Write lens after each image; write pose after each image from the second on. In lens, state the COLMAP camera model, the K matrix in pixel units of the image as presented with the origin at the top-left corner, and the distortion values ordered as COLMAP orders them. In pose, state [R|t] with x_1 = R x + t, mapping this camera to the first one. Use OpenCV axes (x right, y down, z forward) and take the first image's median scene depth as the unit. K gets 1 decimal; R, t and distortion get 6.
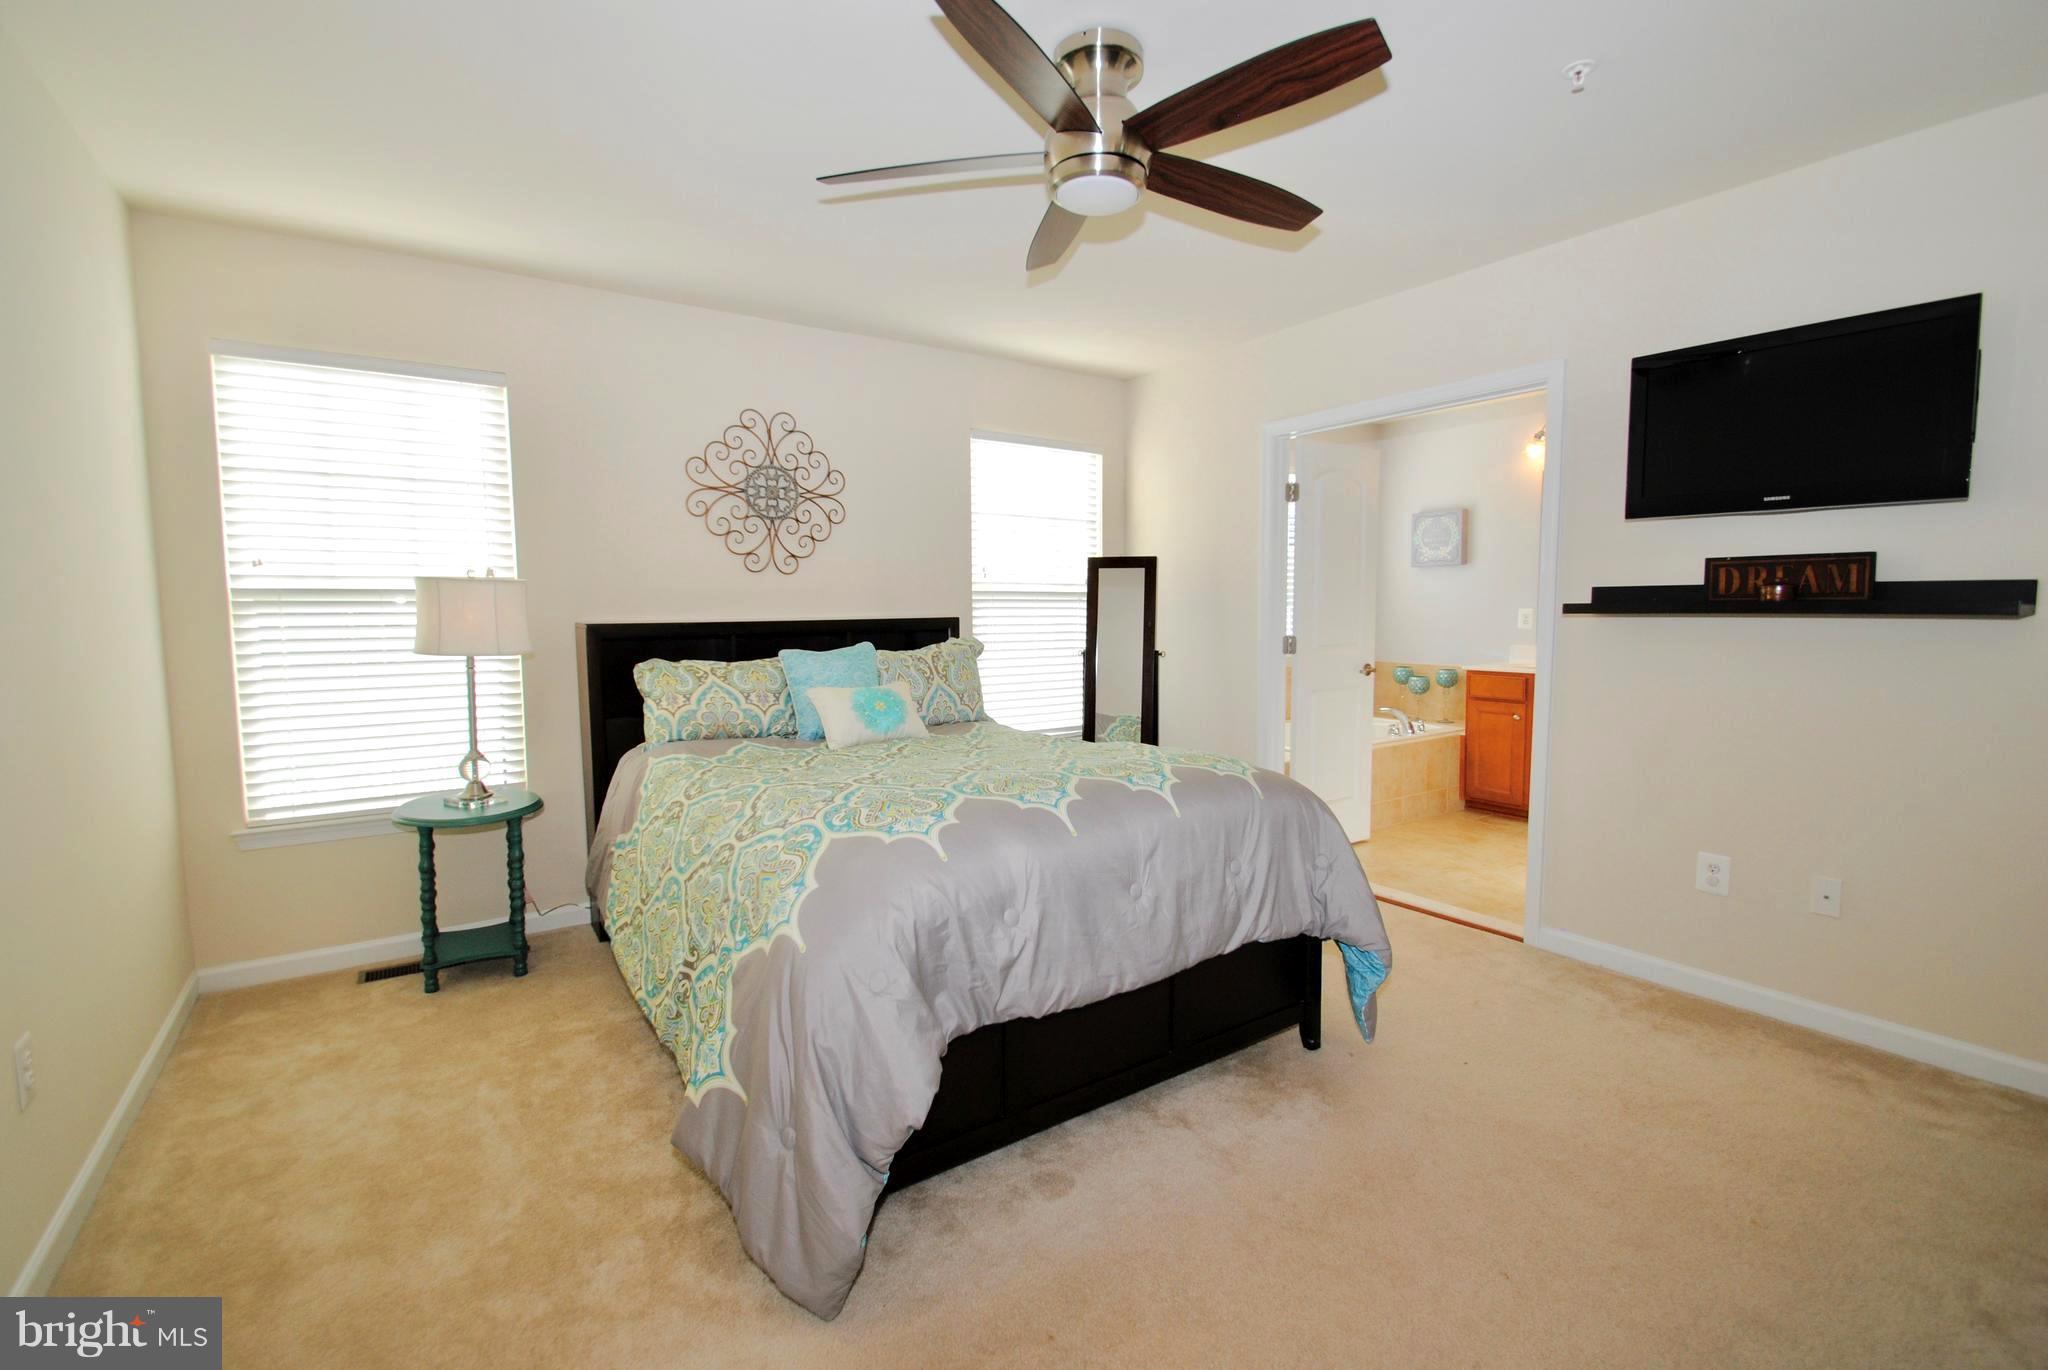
lens RADIAL K [[904.5, 0, 1031.3], [0, 904.5, 675.5], [0, 0, 1]] dist [-0.009181, -0.002536]
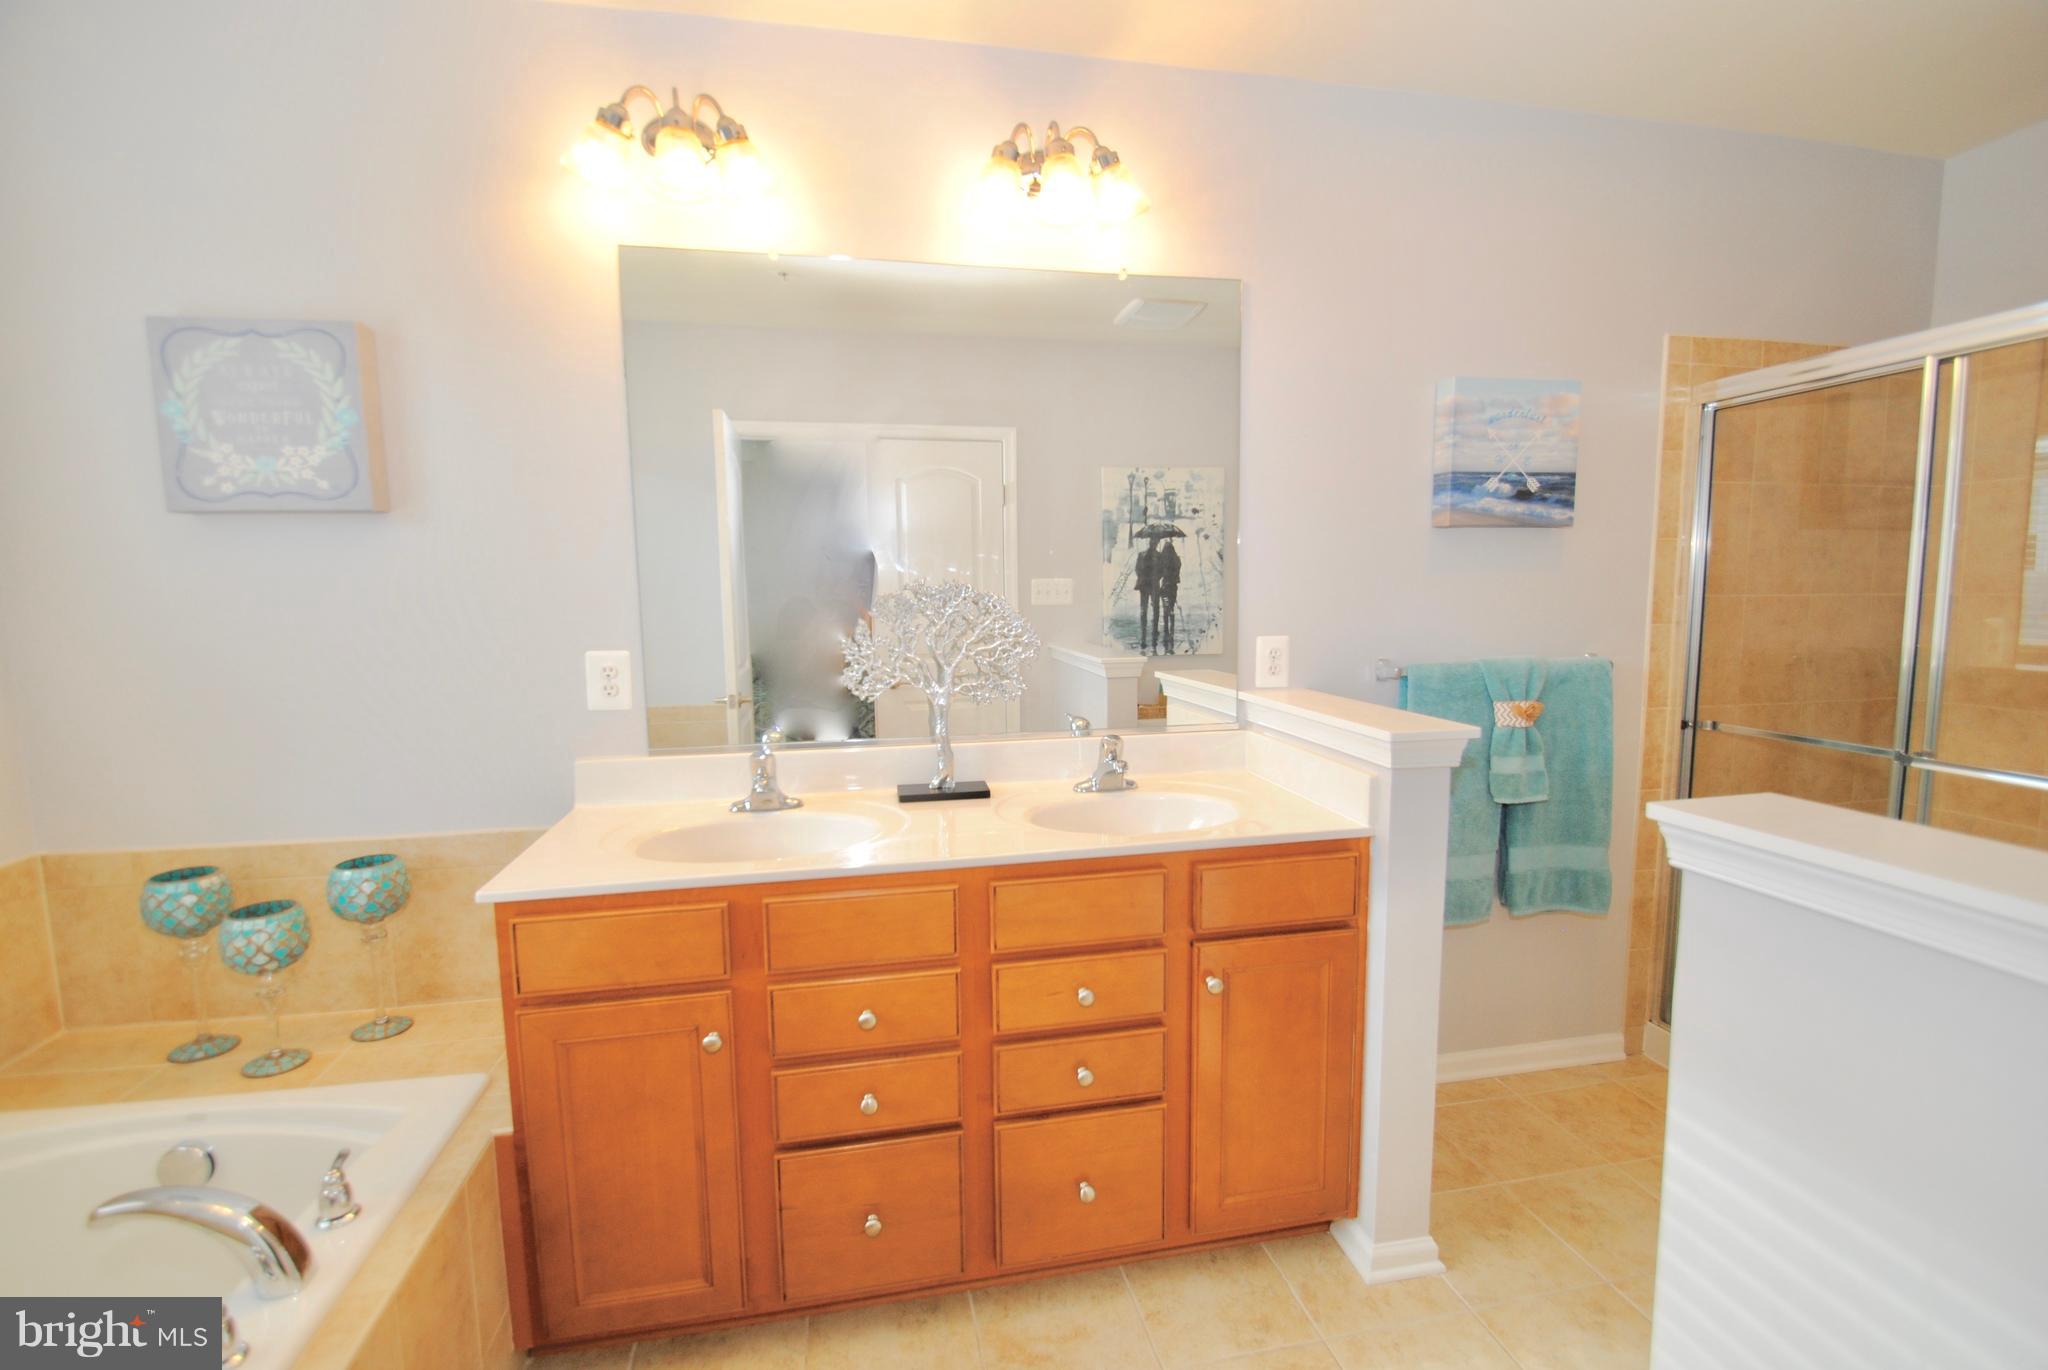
lens RADIAL K [[904.5, 0, 1027.5], [0, 904.5, 681.2], [0, 0, 1]] dist [-0.009181, -0.002536]
pose [[0.385987, -0.086784, 0.918413, 0.278478], [0.082327, 0.994833, 0.059405, -0.066157], [-0.918823, 0.052681, 0.391138, 0.681458]]
